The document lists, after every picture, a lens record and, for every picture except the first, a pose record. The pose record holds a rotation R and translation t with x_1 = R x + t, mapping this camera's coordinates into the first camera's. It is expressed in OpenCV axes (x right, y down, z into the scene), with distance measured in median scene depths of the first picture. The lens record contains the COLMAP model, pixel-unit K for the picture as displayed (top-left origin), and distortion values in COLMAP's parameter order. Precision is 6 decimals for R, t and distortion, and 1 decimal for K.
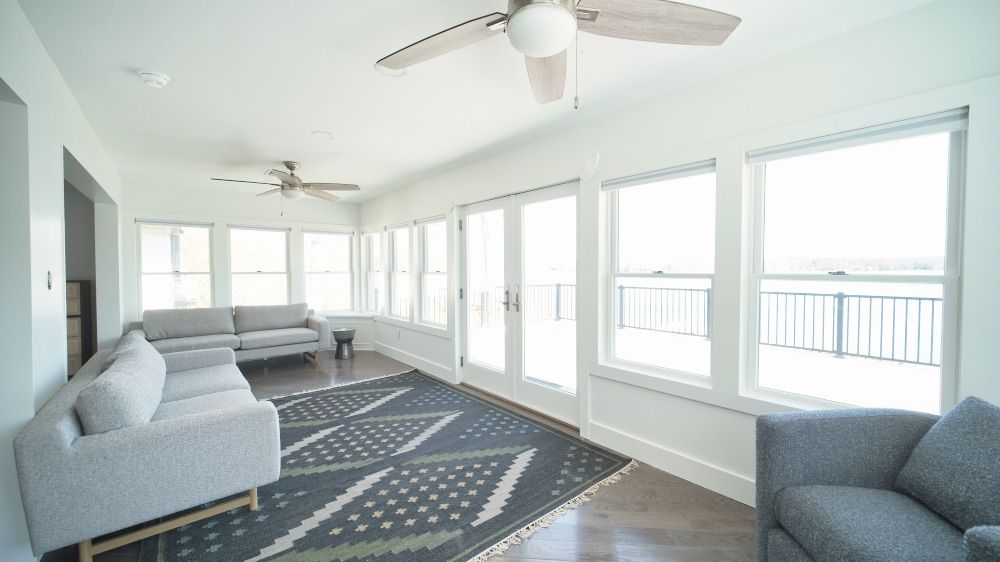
lens RADIAL K [[387.4, 0, 502.3], [0, 387.4, 278.7], [0, 0, 1]] dist [0.002105, 0.000192]
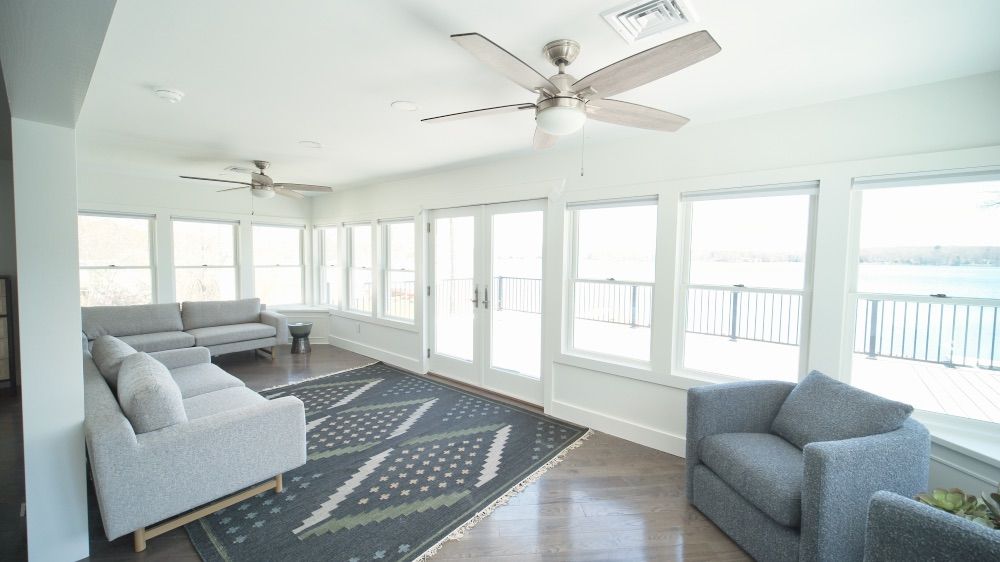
lens RADIAL K [[387.4, 0, 498.8], [0, 387.4, 278.8], [0, 0, 1]] dist [0.002105, 0.000192]
pose [[0.984917, 0.005200, 0.172951, -0.085523], [-0.011039, 0.999400, 0.032819, -0.027926], [-0.172677, -0.034233, 0.984384, -0.083094]]
